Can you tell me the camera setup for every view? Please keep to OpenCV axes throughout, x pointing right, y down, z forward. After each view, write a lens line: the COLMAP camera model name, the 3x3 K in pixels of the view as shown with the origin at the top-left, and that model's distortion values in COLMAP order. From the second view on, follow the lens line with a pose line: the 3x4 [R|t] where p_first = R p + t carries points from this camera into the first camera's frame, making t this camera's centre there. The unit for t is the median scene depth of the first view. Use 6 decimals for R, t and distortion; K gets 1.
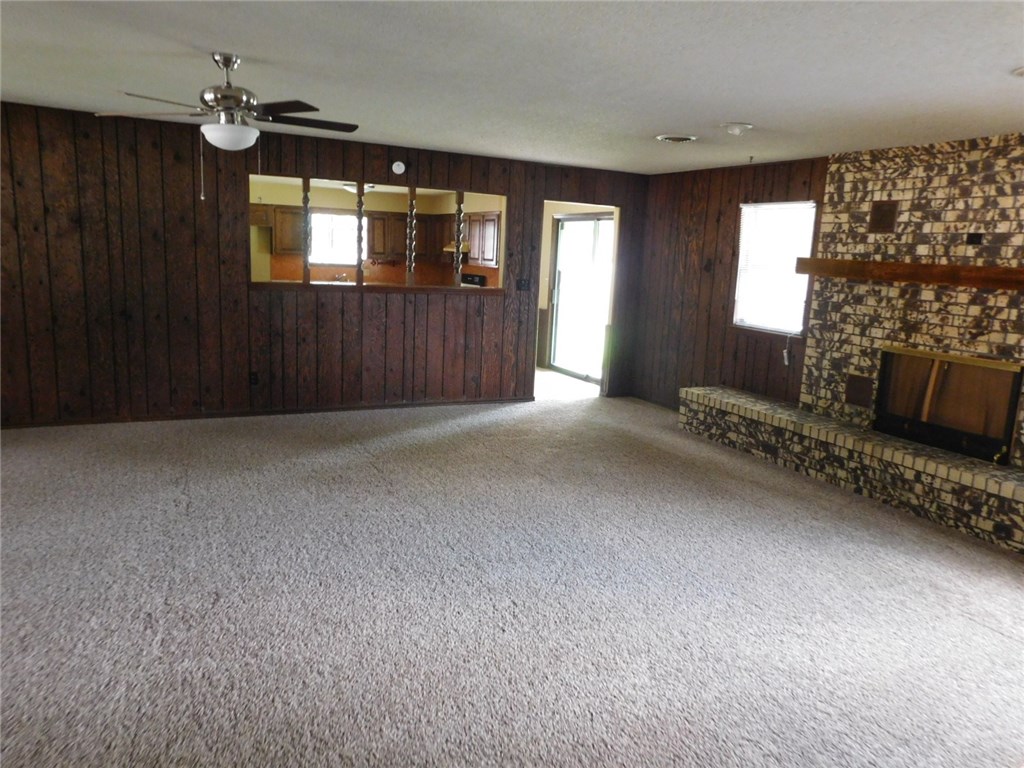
lens RADIAL K [[726.3, 0, 464.0], [0, 726.3, 392.6], [0, 0, 1]] dist [-0.049925, 0.057526]
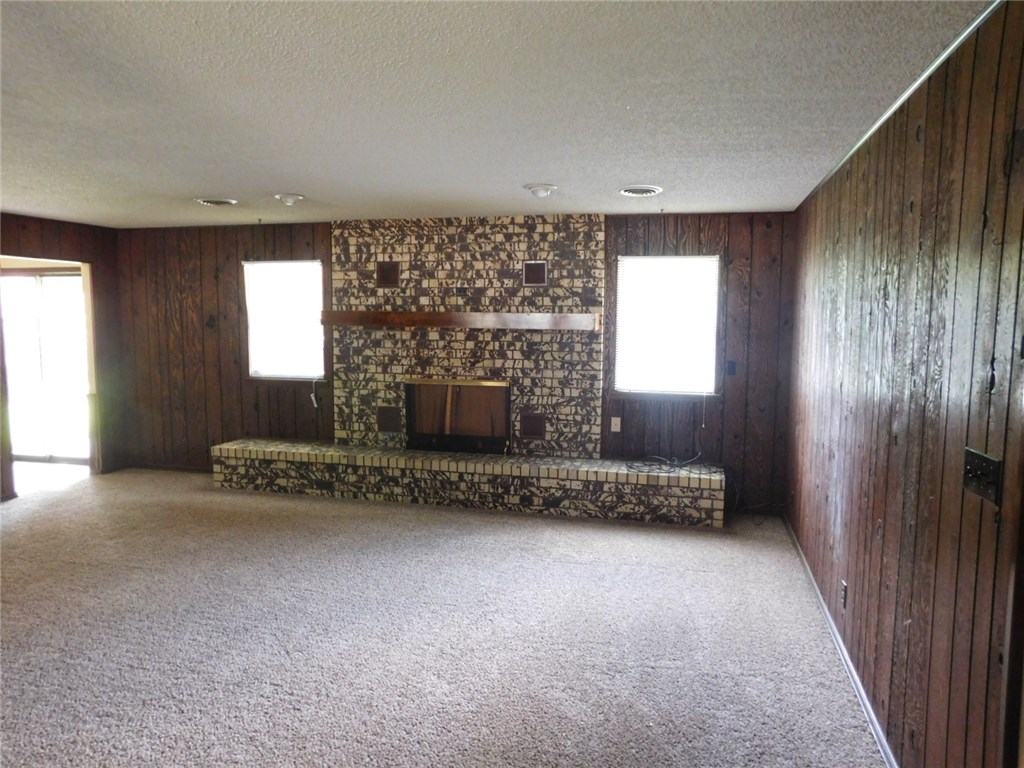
lens RADIAL K [[726.3, 0, 529.3], [0, 726.3, 401.0], [0, 0, 1]] dist [-0.049925, 0.057526]
pose [[0.651639, -0.139148, 0.745657, -0.198374], [0.177568, 0.983699, 0.028391, -0.026447], [-0.737453, 0.113904, 0.665725, 0.033979]]
